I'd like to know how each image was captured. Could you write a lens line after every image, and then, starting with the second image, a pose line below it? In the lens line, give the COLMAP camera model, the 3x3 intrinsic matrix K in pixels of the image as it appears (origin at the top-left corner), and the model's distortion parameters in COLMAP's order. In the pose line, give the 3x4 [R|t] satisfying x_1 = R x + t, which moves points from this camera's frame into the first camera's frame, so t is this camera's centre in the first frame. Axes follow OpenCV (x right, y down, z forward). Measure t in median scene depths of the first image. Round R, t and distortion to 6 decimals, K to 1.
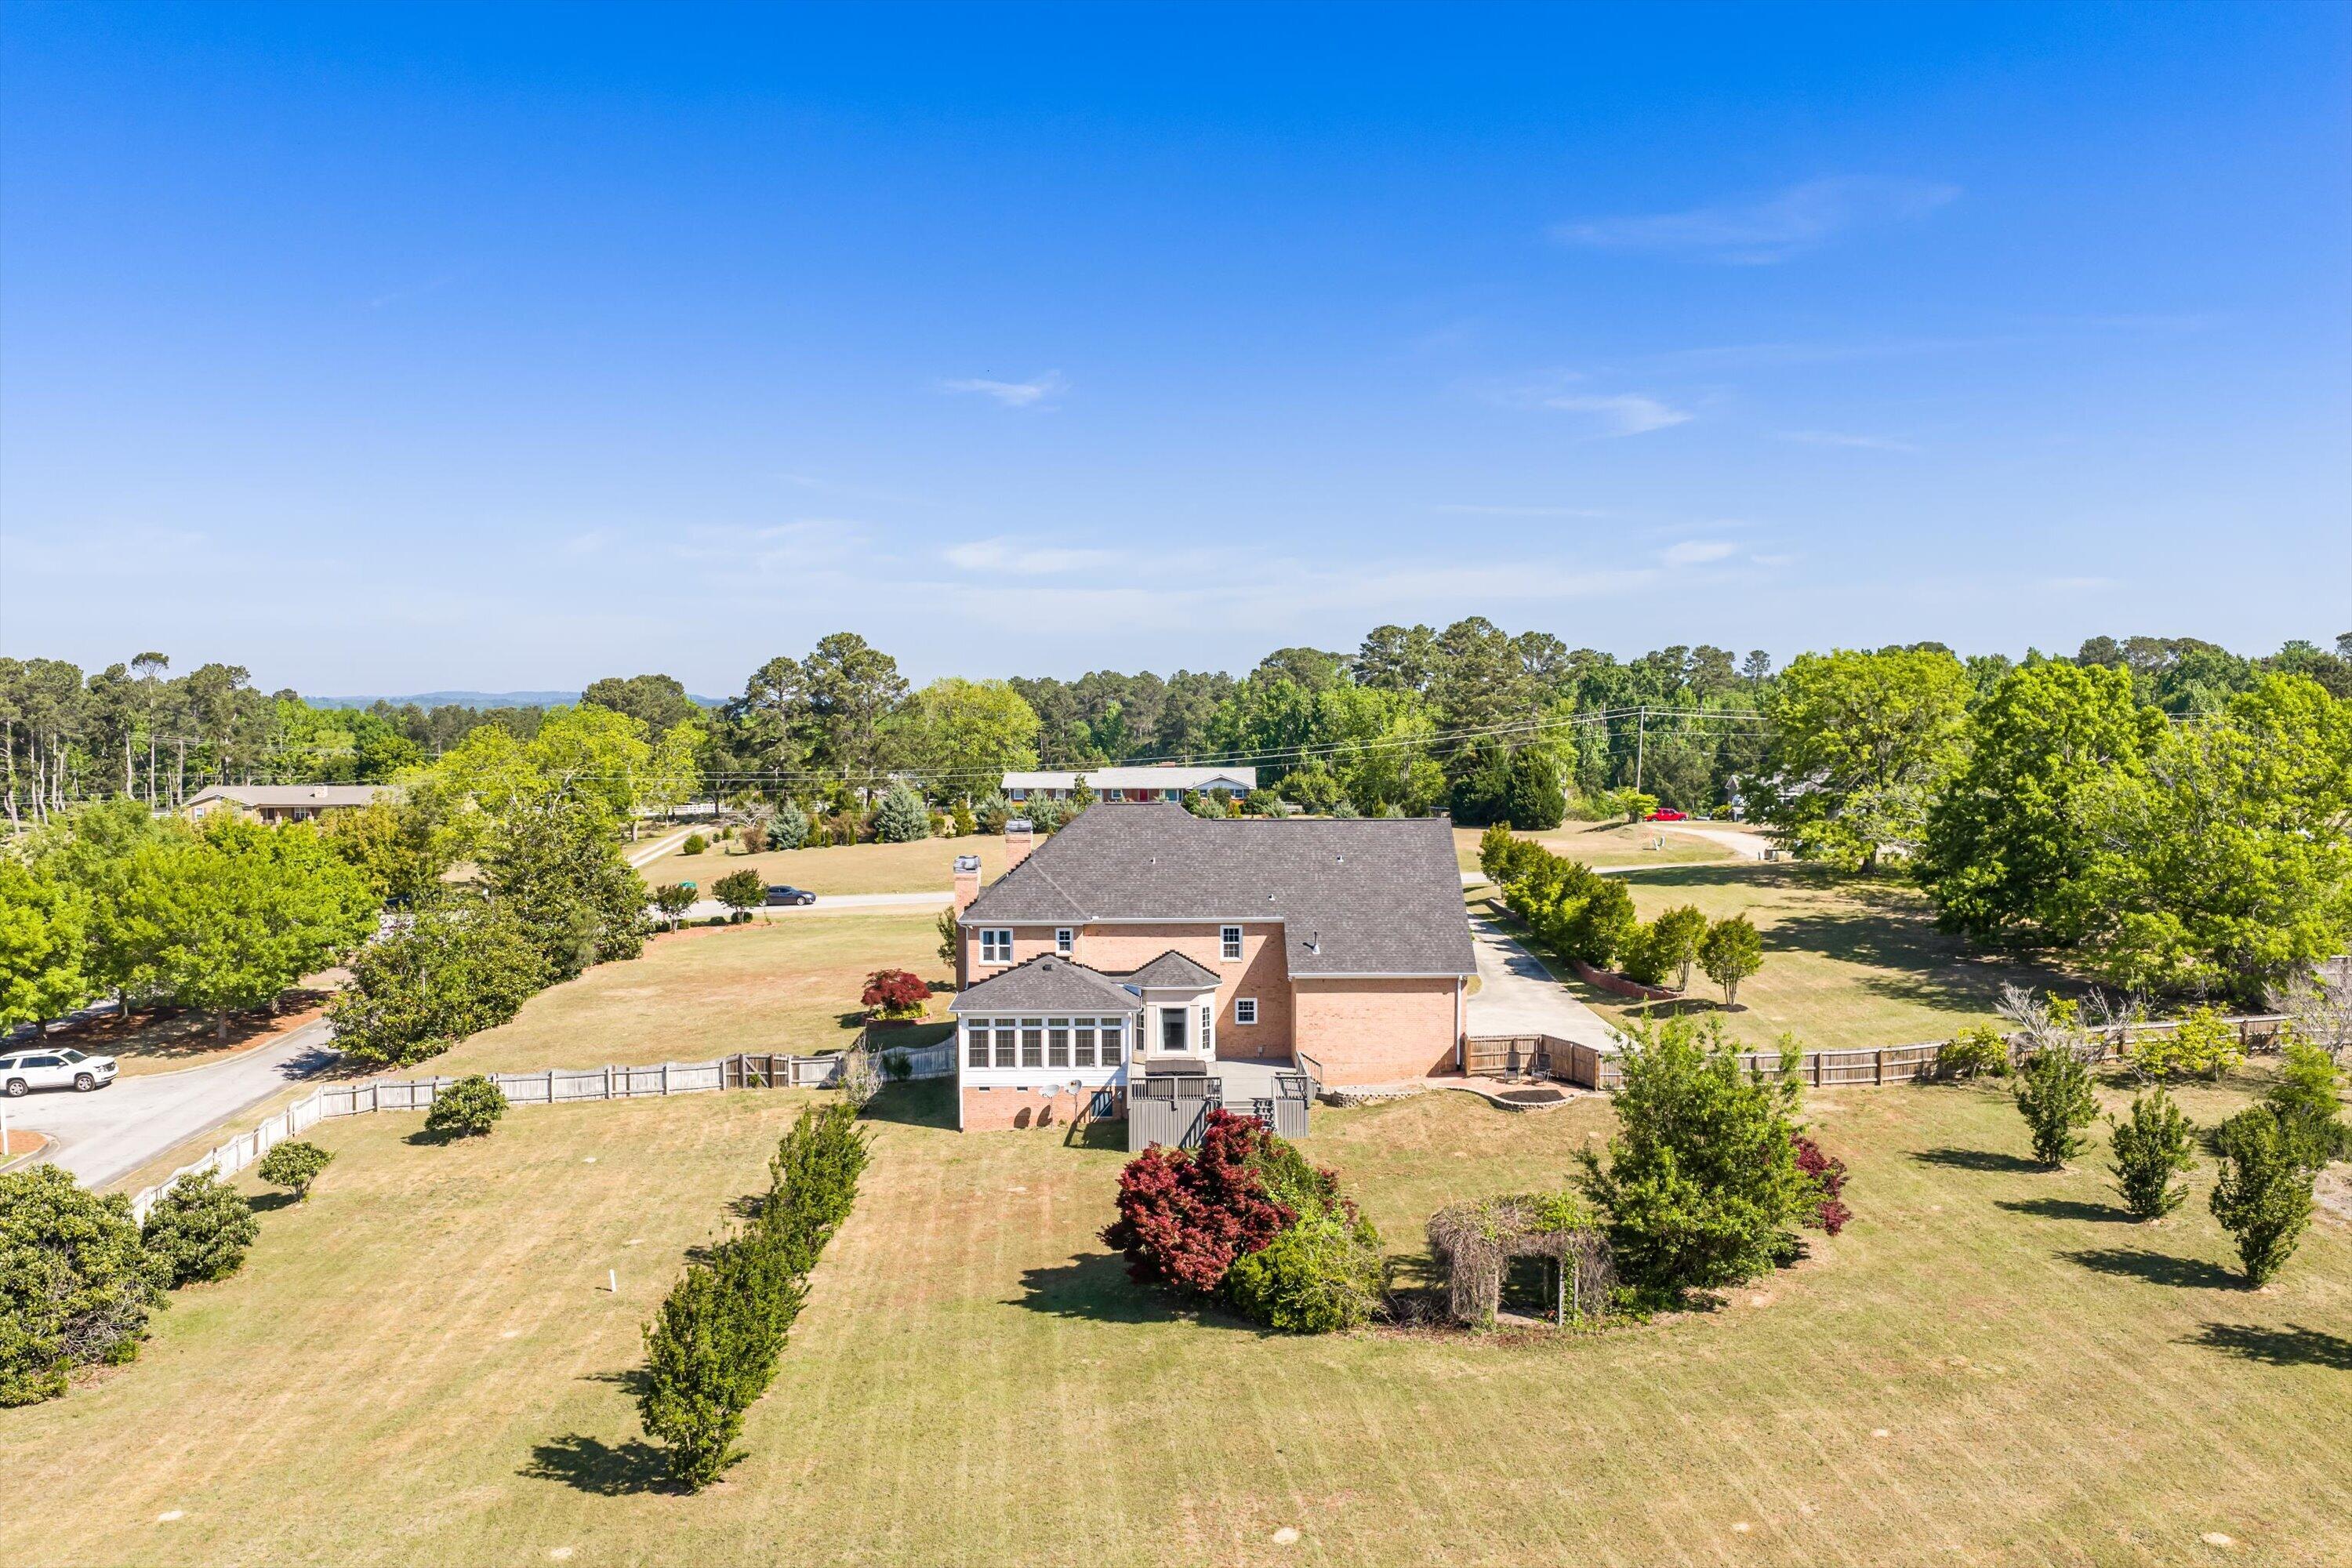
lens RADIAL K [[1959.0, 0, 1180.4], [0, 1959.0, 788.0], [0, 0, 1]] dist [0.011969, -0.028778]
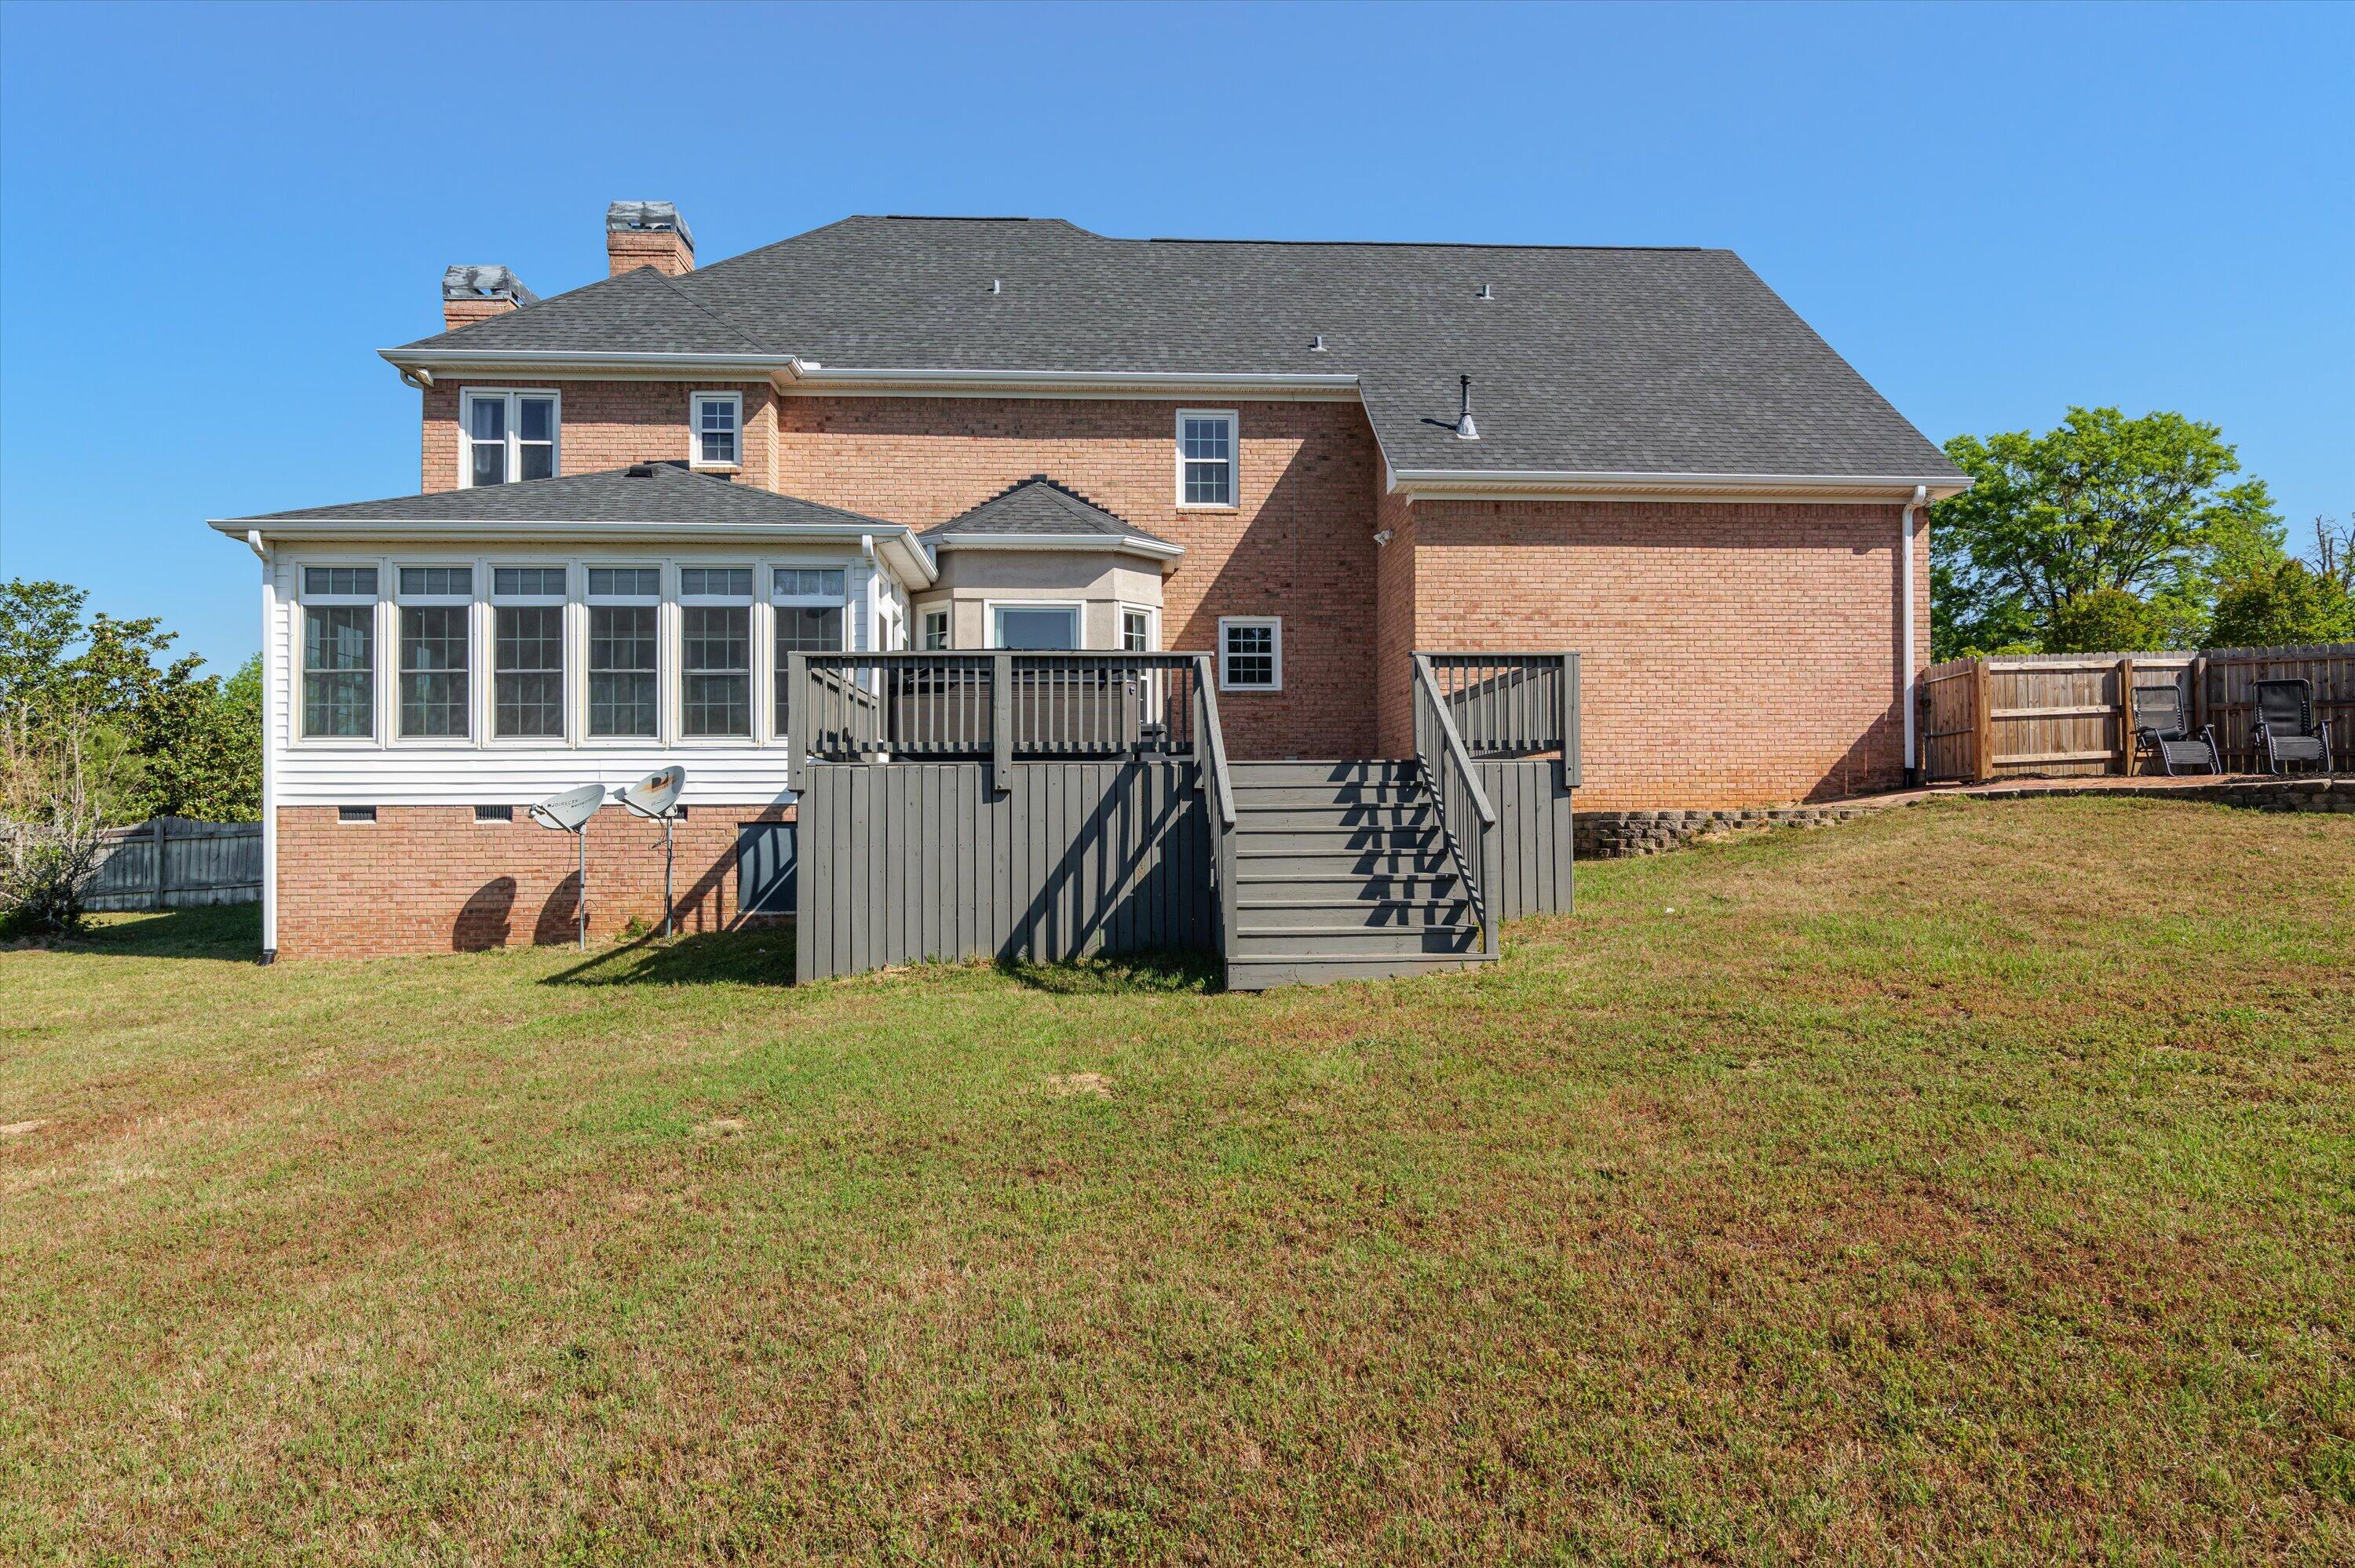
lens RADIAL K [[1480.1, 0, 1181.7], [0, 1480.1, 792.4], [0, 0, 1]] dist [0.033053, -0.000208]
pose [[0.999258, -0.001277, 0.038485, 0.011220], [0.003594, 0.998179, -0.060213, 0.156959], [-0.038338, 0.060306, 0.997443, 0.743898]]
